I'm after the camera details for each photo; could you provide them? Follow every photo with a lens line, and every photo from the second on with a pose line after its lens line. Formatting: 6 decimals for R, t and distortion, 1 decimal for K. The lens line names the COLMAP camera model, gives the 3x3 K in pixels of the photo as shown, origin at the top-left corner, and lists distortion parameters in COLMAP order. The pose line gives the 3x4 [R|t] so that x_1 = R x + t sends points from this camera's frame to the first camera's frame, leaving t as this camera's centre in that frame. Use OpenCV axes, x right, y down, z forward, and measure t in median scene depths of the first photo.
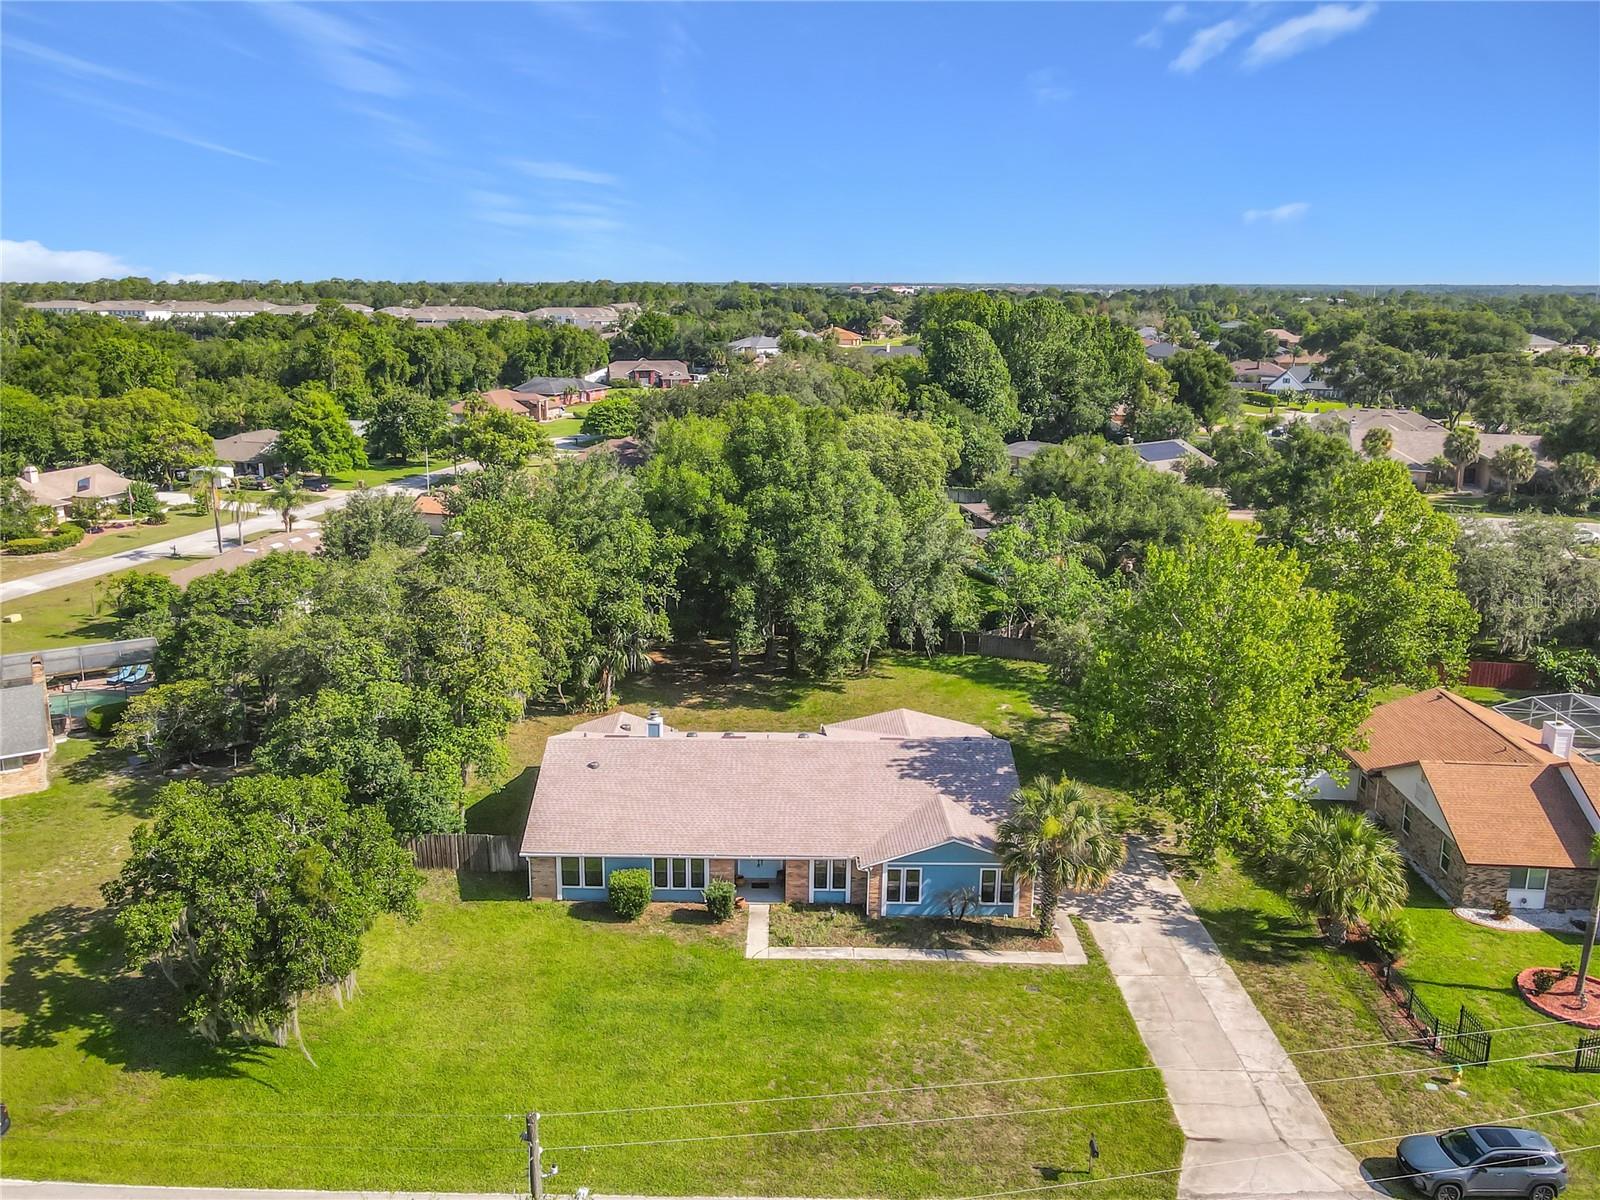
lens RADIAL K [[1191.2, 0, 800.0], [0, 1191.2, 600.0], [0, 0, 1]] dist [0.009168, 0.003868]
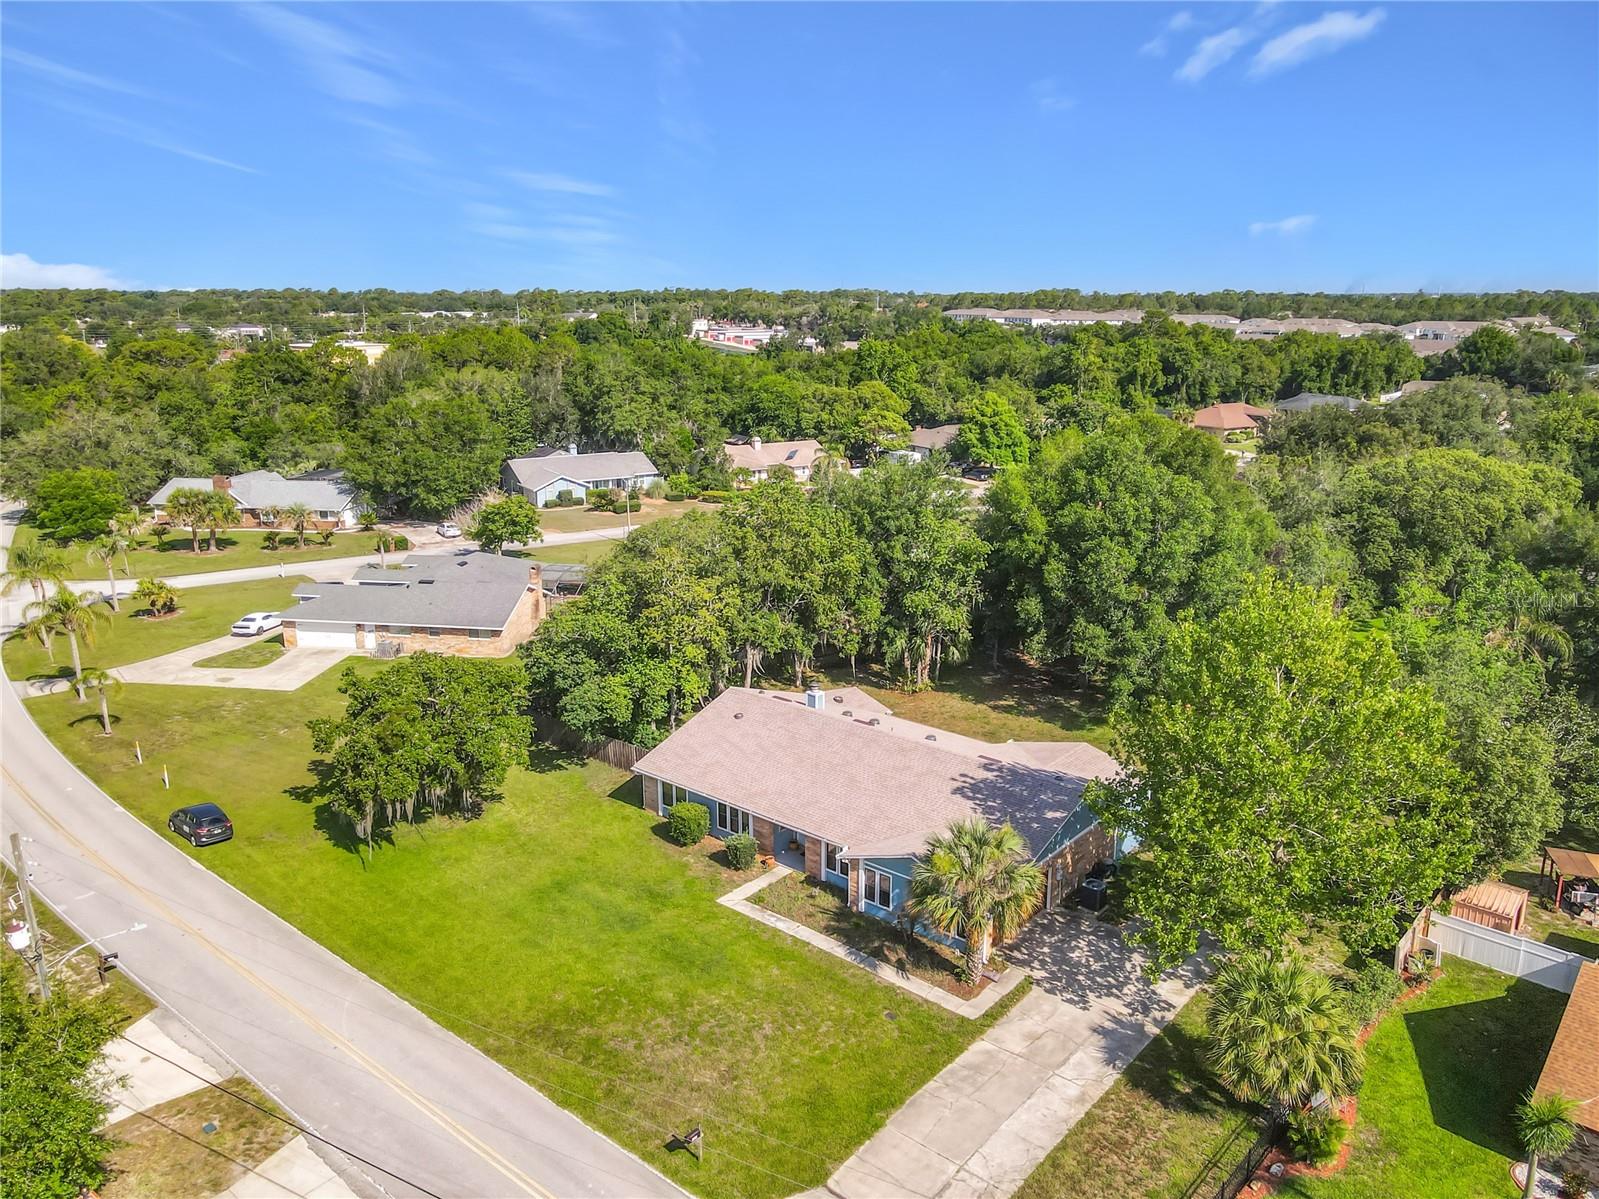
lens RADIAL K [[1170.1, 0, 801.5], [0, 1170.1, 559.7], [0, 0, 1]] dist [0.067623, 0.002471]
pose [[0.798532, 0.145212, -0.584174, 0.372390], [-0.168091, 0.985654, 0.015239, -0.025805], [0.578006, 0.086026, 0.811485, 0.079931]]
